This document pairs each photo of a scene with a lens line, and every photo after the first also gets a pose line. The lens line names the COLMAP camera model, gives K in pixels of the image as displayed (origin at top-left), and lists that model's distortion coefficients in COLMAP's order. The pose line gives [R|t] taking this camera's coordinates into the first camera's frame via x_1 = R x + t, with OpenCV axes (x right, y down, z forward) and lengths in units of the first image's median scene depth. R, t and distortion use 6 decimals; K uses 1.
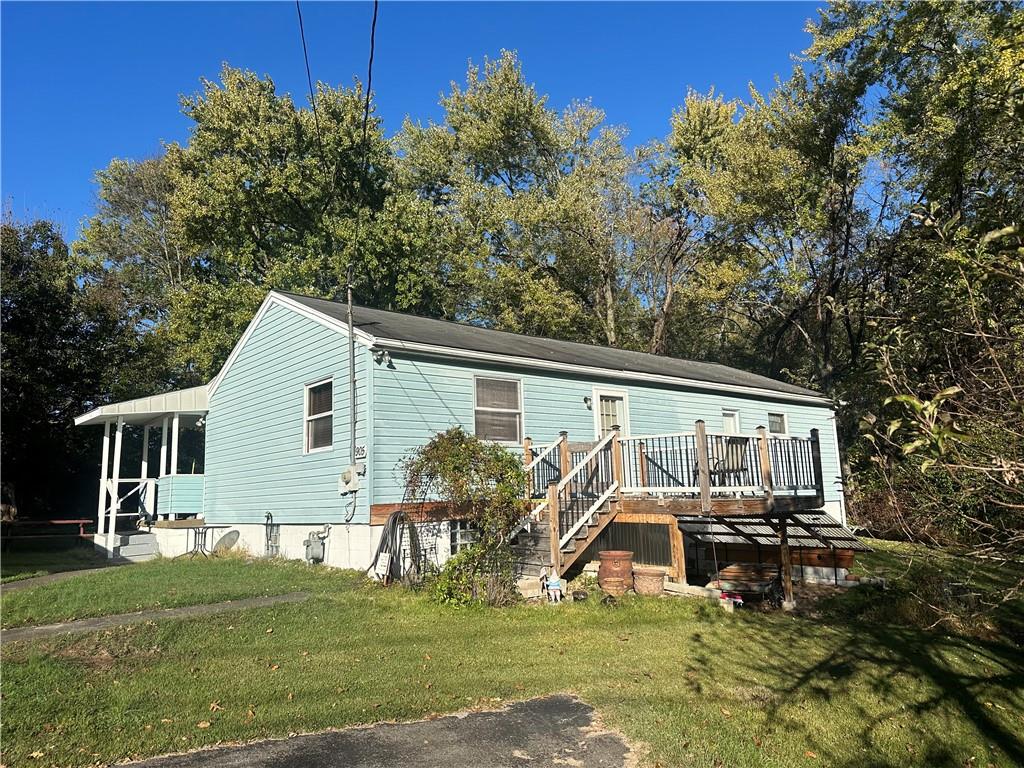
lens RADIAL K [[707.2, 0, 512.0], [0, 707.2, 384.0], [0, 0, 1]] dist [-0.006598, -0.004588]
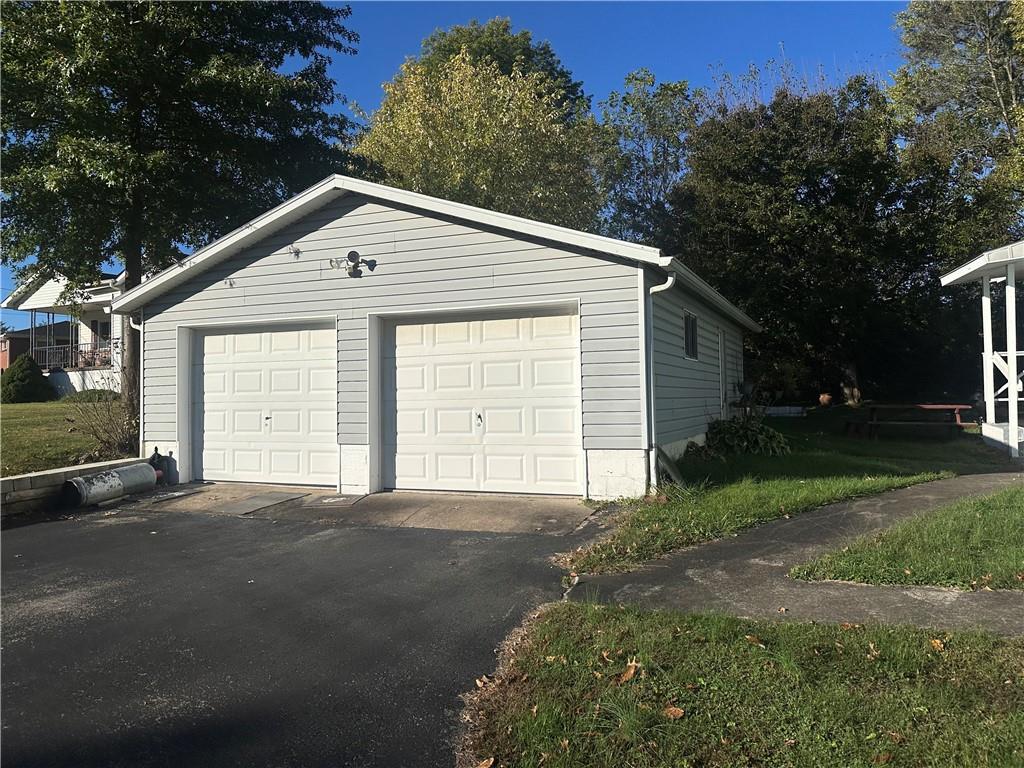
lens RADIAL K [[707.2, 0, 512.0], [0, 707.2, 384.0], [0, 0, 1]] dist [-0.006598, -0.004588]
pose [[0.512070, 0.001963, -0.858941, -0.116388], [0.135960, 0.987205, 0.083311, 0.021792], [0.848115, -0.159443, 0.505252, 0.109036]]
